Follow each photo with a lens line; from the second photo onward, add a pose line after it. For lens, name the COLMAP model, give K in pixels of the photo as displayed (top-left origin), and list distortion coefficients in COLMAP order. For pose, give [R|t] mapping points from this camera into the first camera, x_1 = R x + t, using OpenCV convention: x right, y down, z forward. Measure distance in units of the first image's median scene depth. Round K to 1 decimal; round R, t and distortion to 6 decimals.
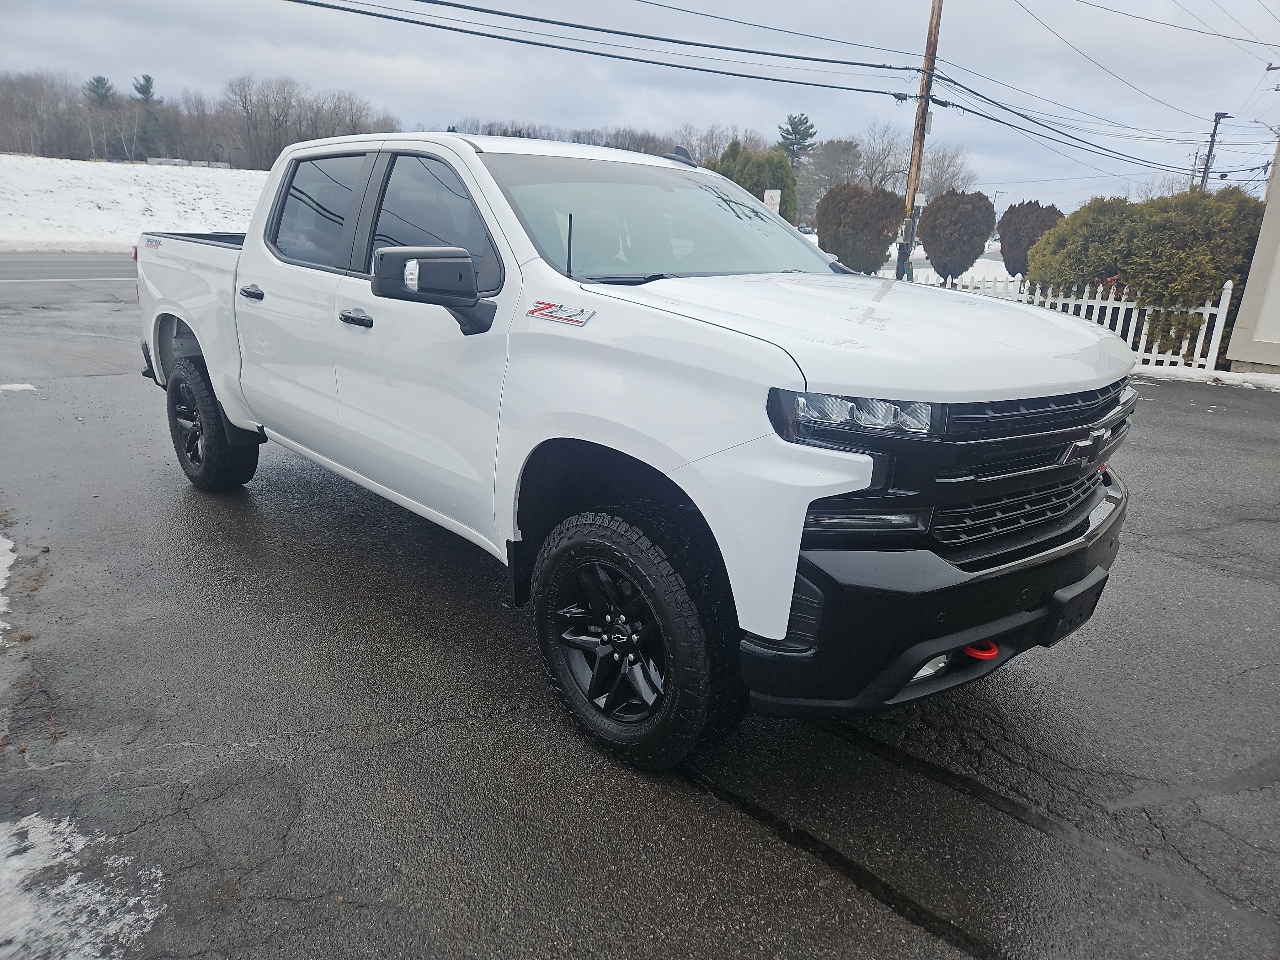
lens RADIAL K [[865.1, 0, 644.9], [0, 865.1, 475.9], [0, 0, 1]] dist [0.043109, -0.028306]
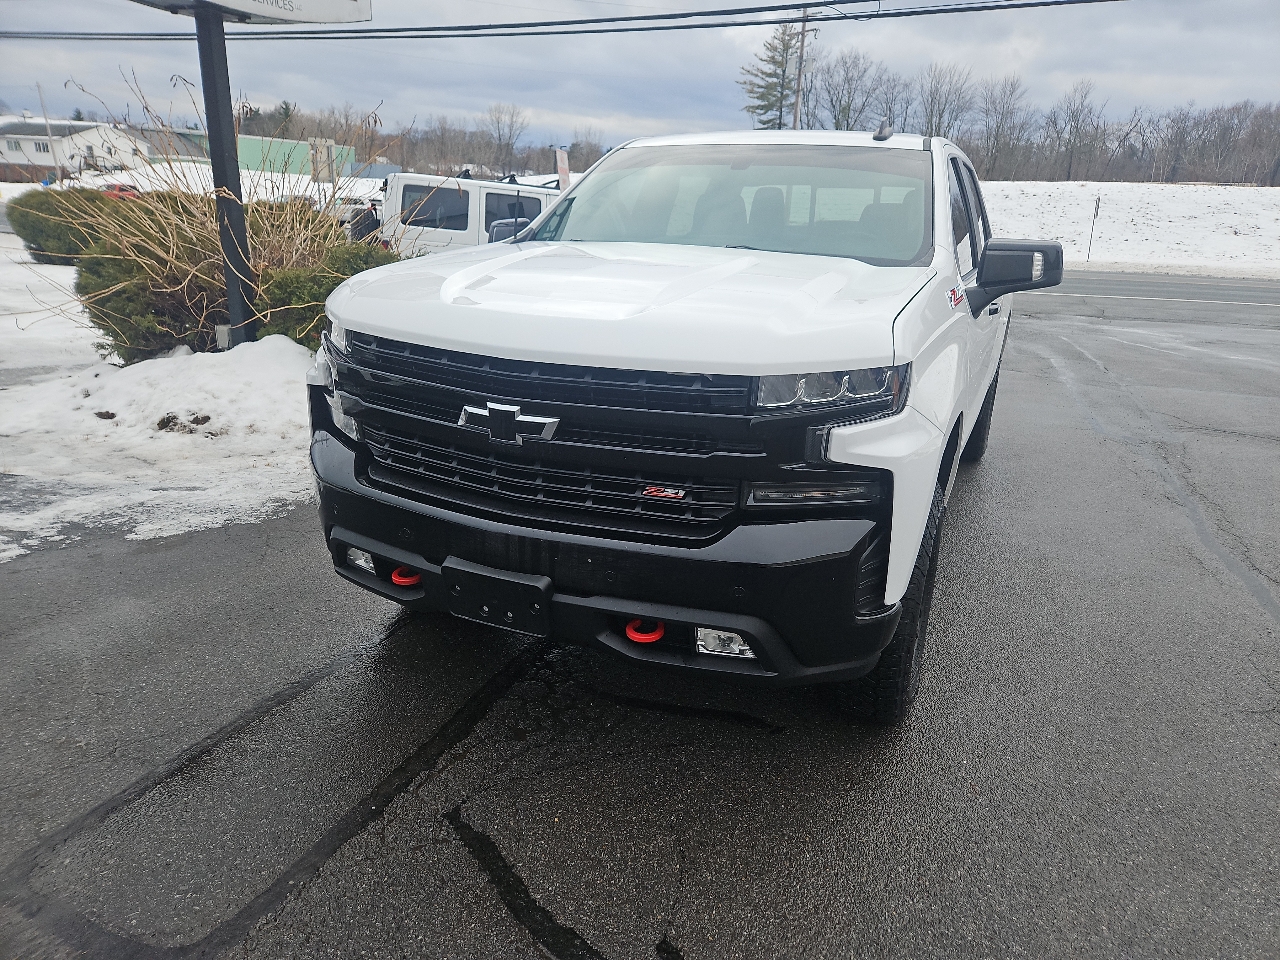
lens RADIAL K [[855.5, 0, 654.3], [0, 855.5, 490.6], [0, 0, 1]] dist [0.073613, -0.057290]
pose [[0.386850, 0.261546, -0.884274, 0.096956], [-0.274101, 0.948206, 0.160542, -0.010704], [0.880463, 0.180275, 0.438504, 0.053151]]
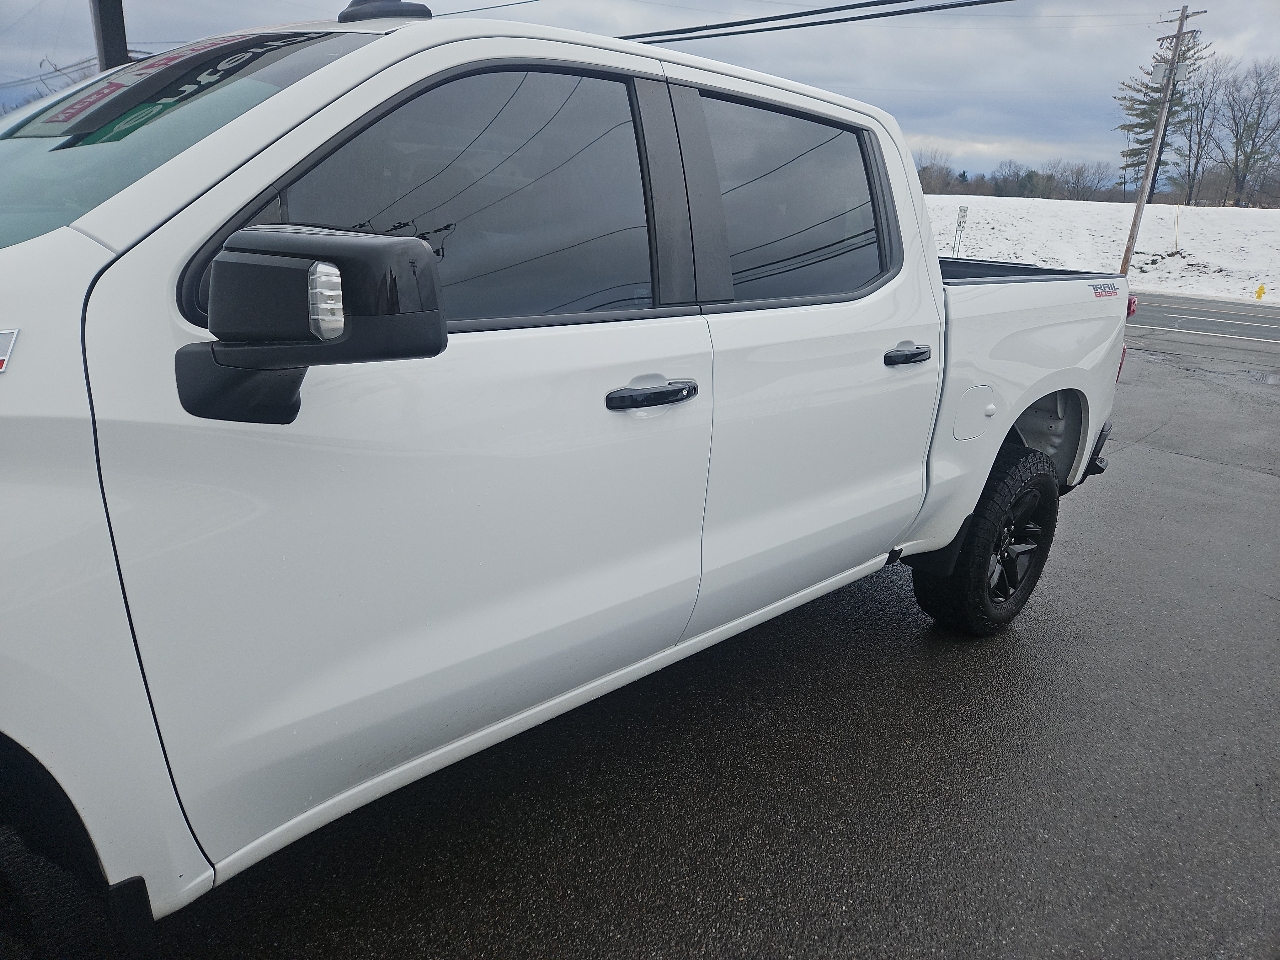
lens RADIAL K [[855.5, 0, 648.5], [0, 855.5, 473.0], [0, 0, 1]] dist [0.073613, -0.057290]
pose [[0.017159, 0.251094, -0.967811, 0.059823], [-0.336898, 0.912802, 0.230849, -0.034603], [0.941385, 0.322093, 0.100256, 0.132812]]
